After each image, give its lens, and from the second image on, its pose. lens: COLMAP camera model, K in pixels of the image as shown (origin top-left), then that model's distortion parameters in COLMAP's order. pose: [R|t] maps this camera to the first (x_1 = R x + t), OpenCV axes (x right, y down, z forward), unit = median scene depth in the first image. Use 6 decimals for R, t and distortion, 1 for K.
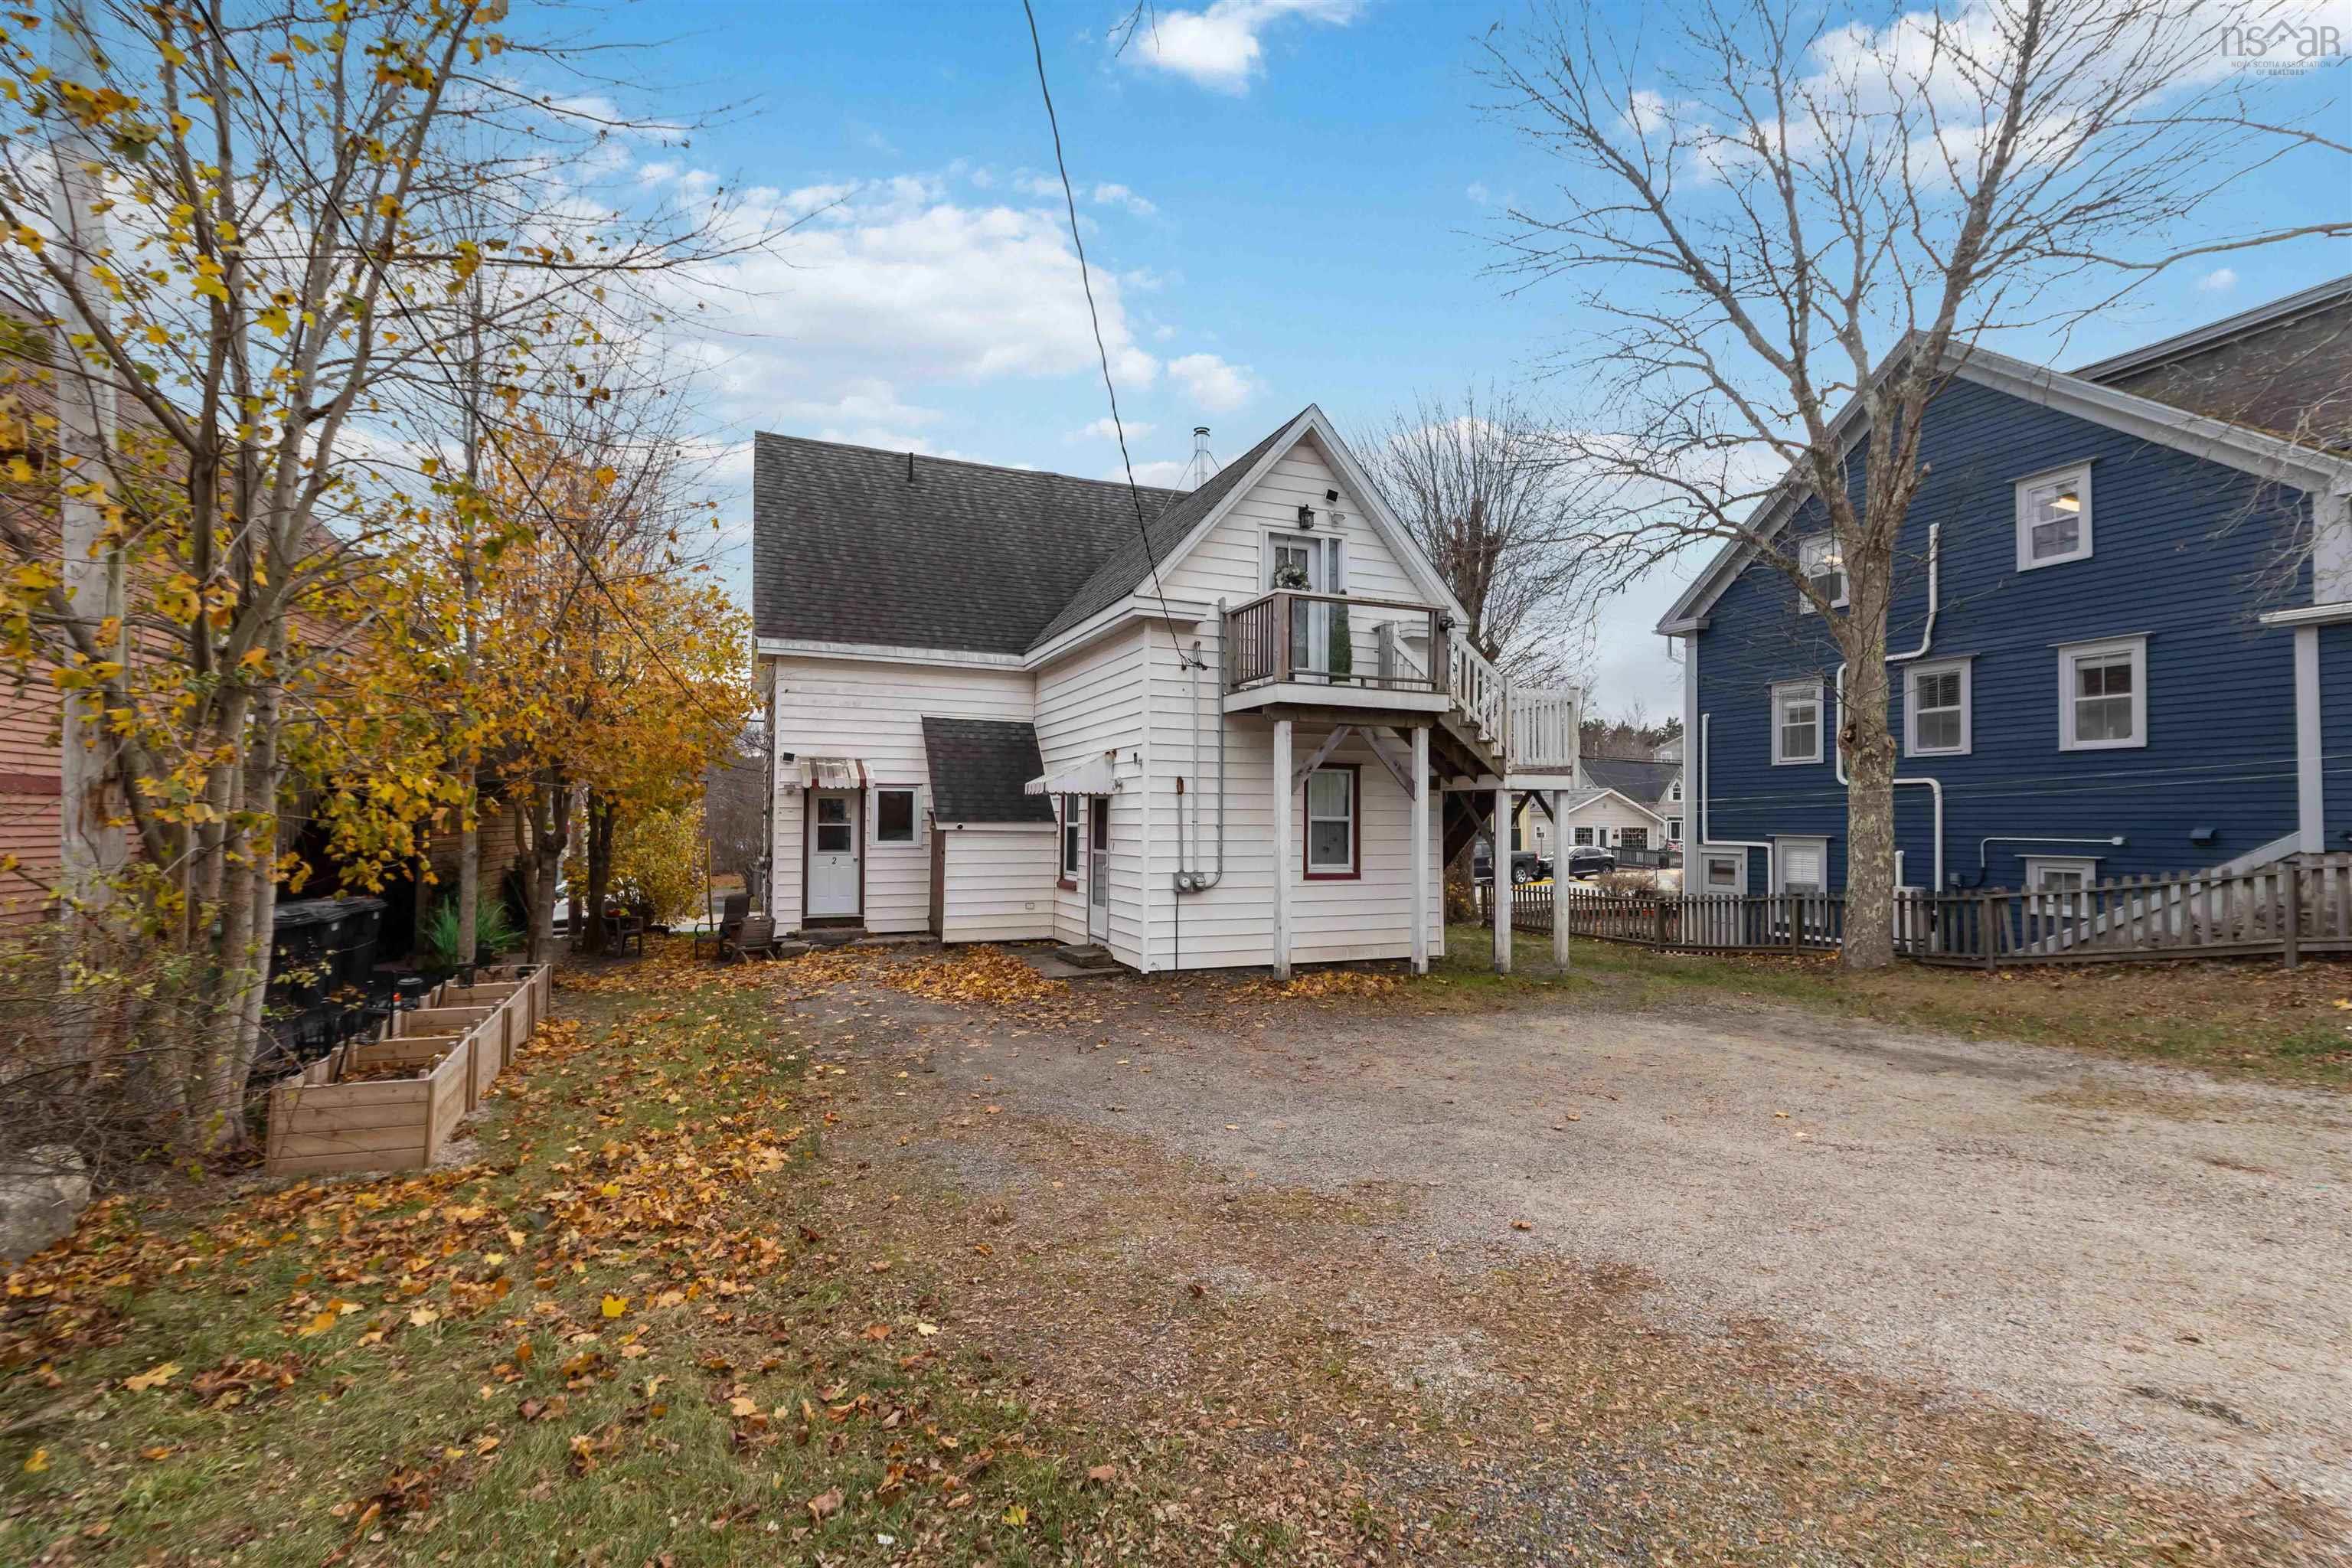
lens RADIAL K [[1086.3, 0, 1176.0], [0, 1086.3, 784.0], [0, 0, 1]] dist [0.001596, -0.000087]
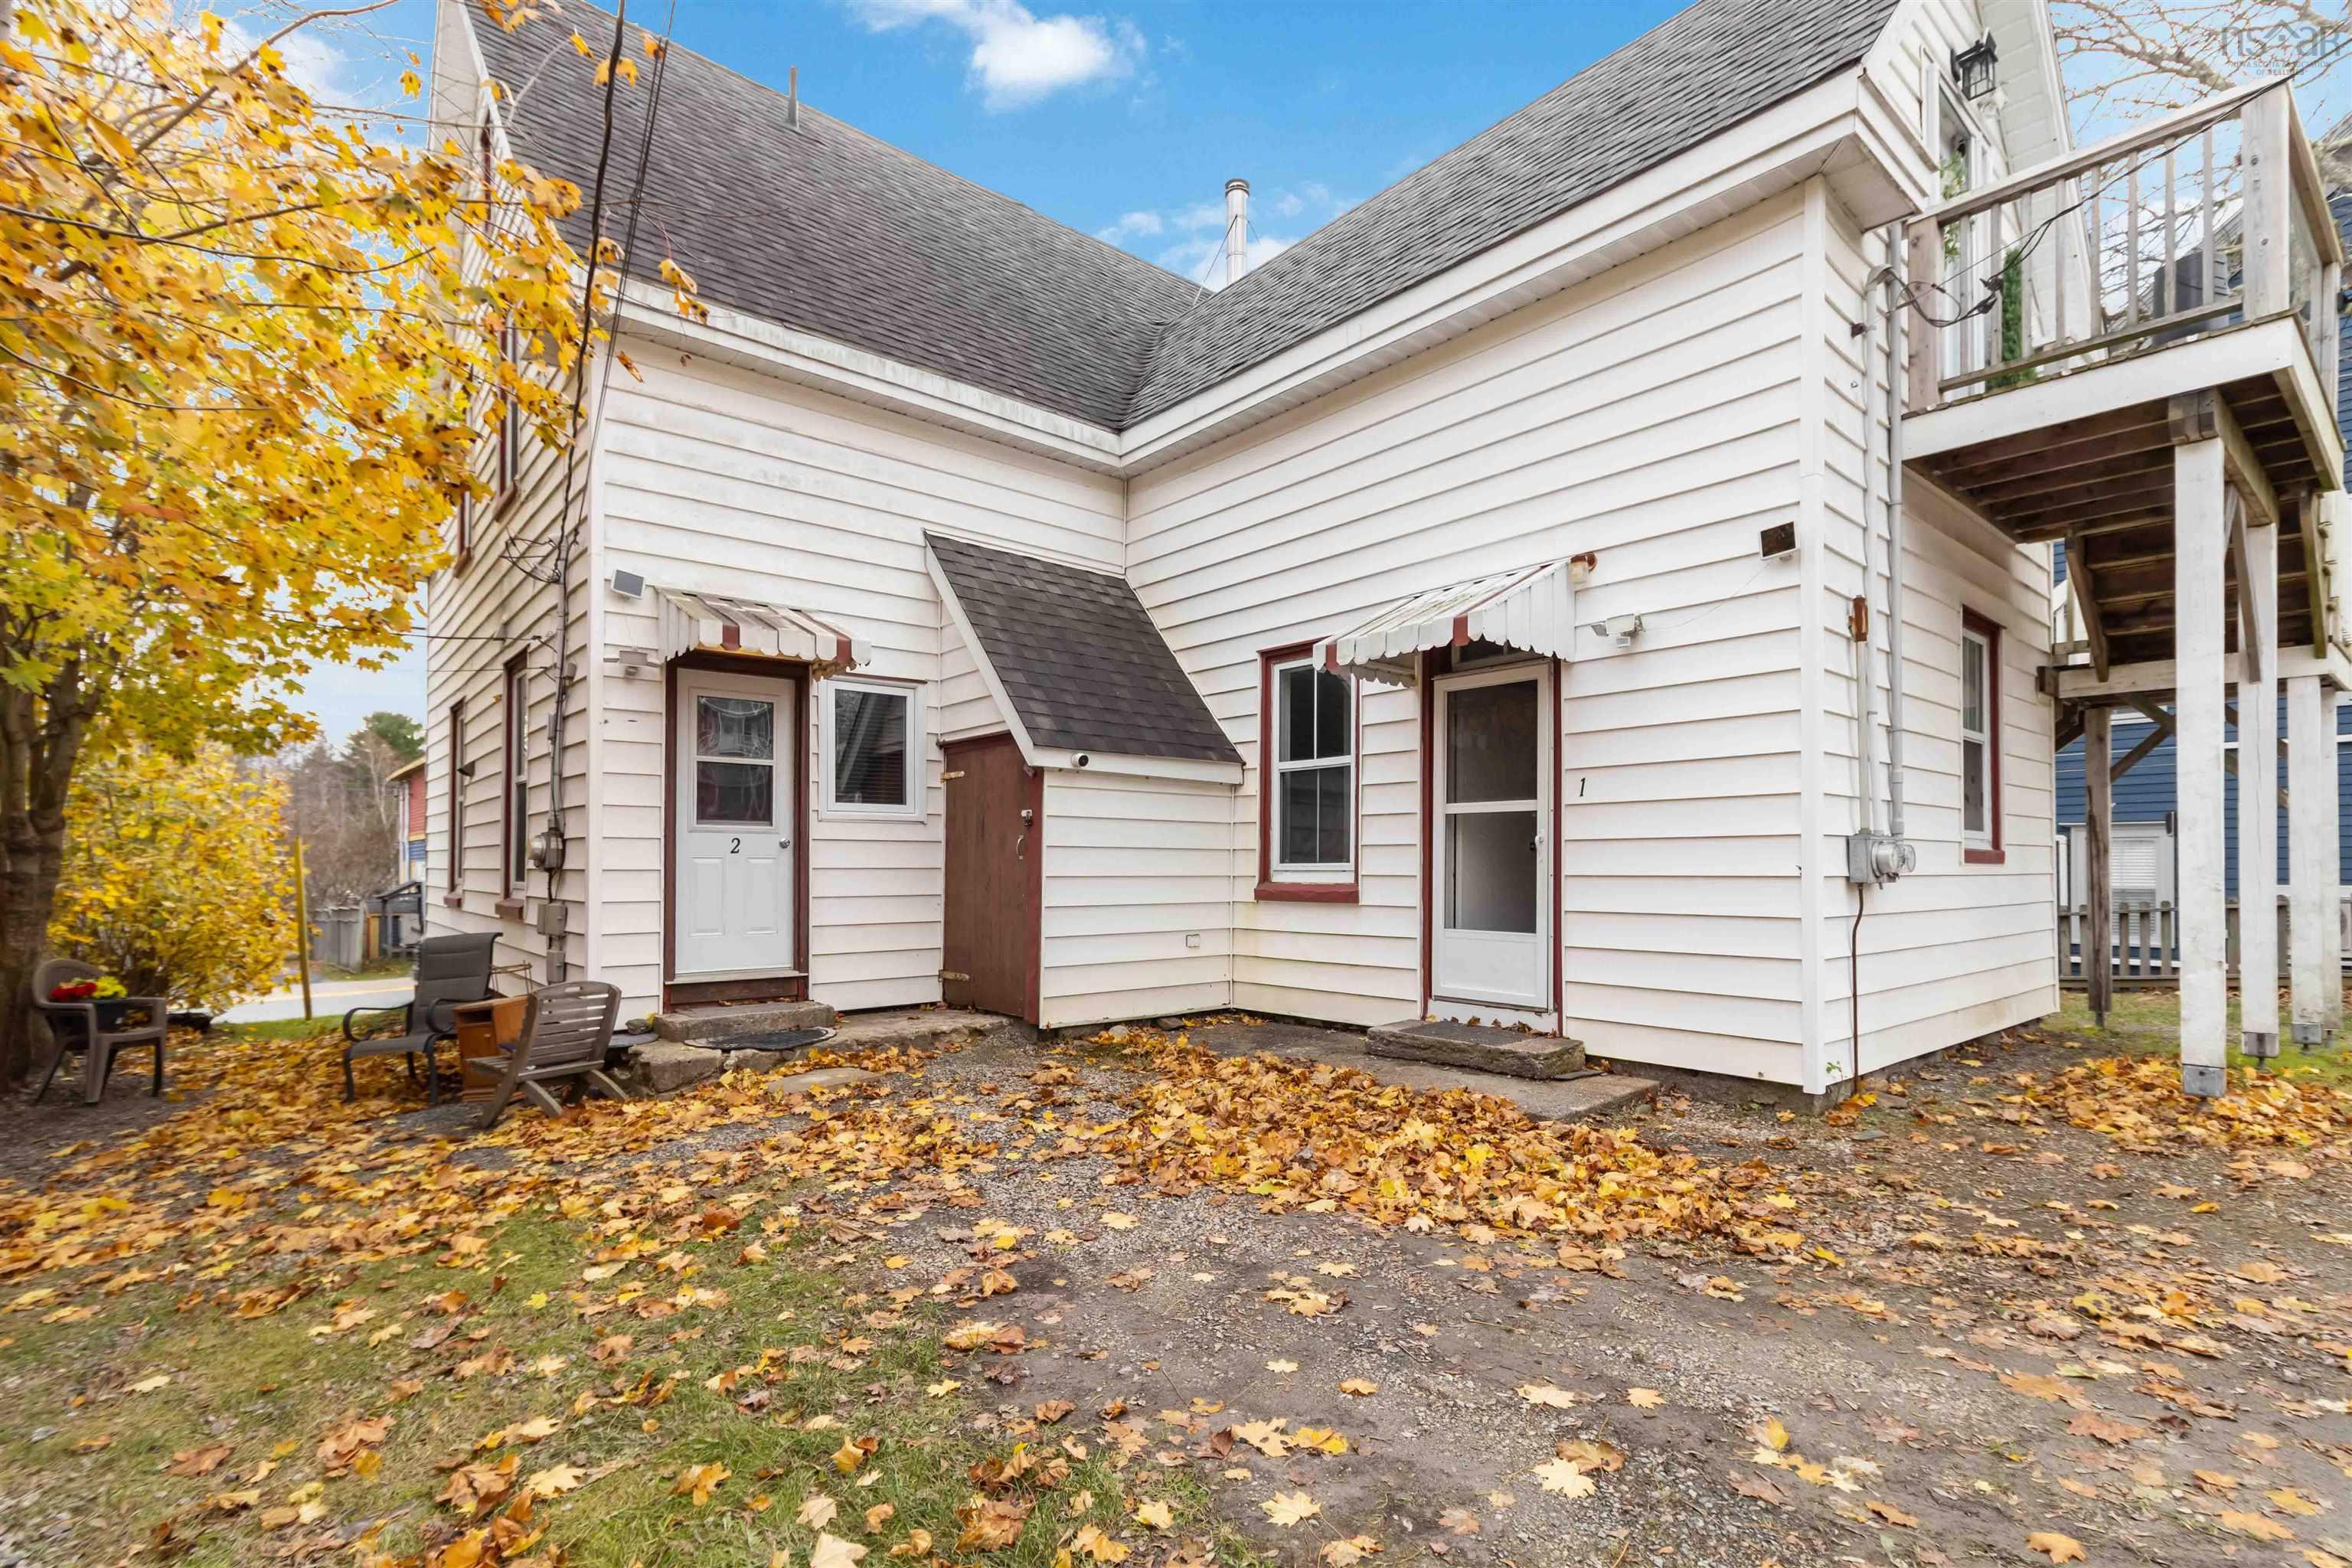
lens RADIAL K [[1109.3, 0, 1162.0], [0, 1109.3, 853.0], [0, 0, 1]] dist [0.015527, 0.000100]
pose [[0.953860, 0.000375, 0.300253, -0.337551], [-0.006387, 0.999798, 0.019042, 0.075514], [-0.300185, -0.020081, 0.953670, 0.633099]]
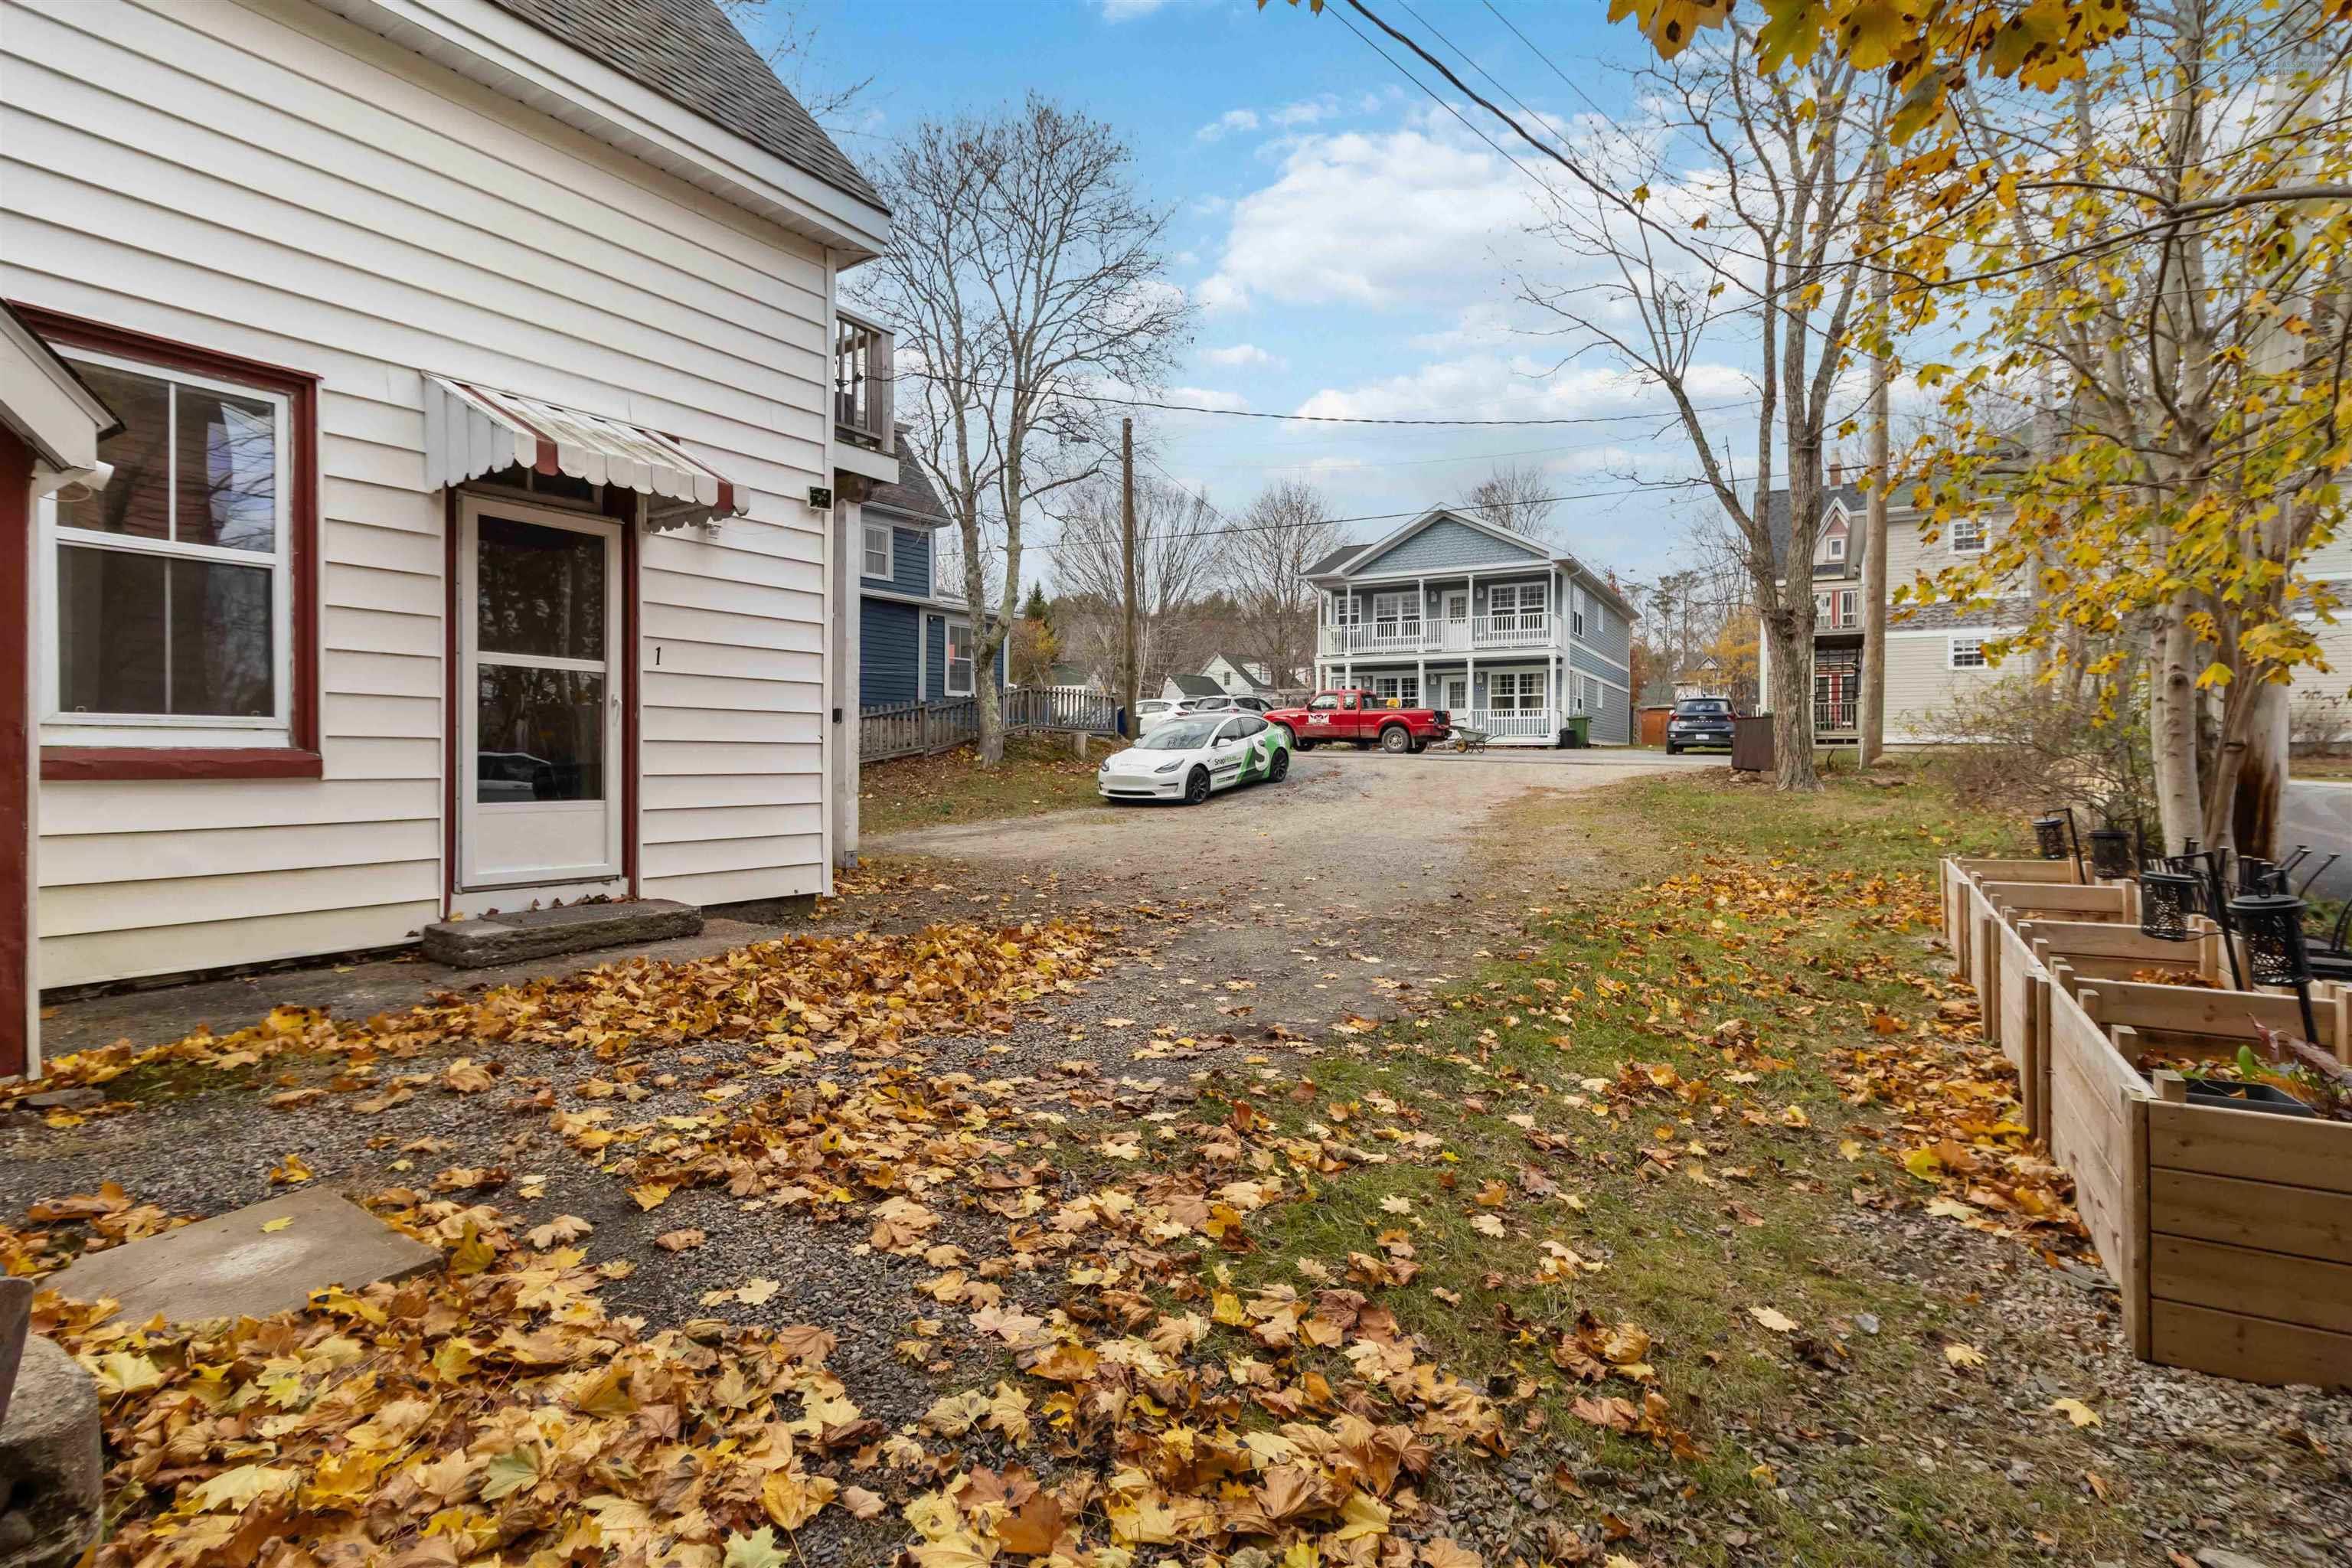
lens RADIAL K [[1086.3, 0, 1176.0], [0, 1086.3, 784.0], [0, 0, 1]] dist [0.001596, -0.000087]
pose [[-0.560301, -0.015933, 0.828136, -0.533155], [-0.025427, 0.999675, 0.002030, 0.102532], [-0.827899, -0.019920, -0.560523, 1.064995]]
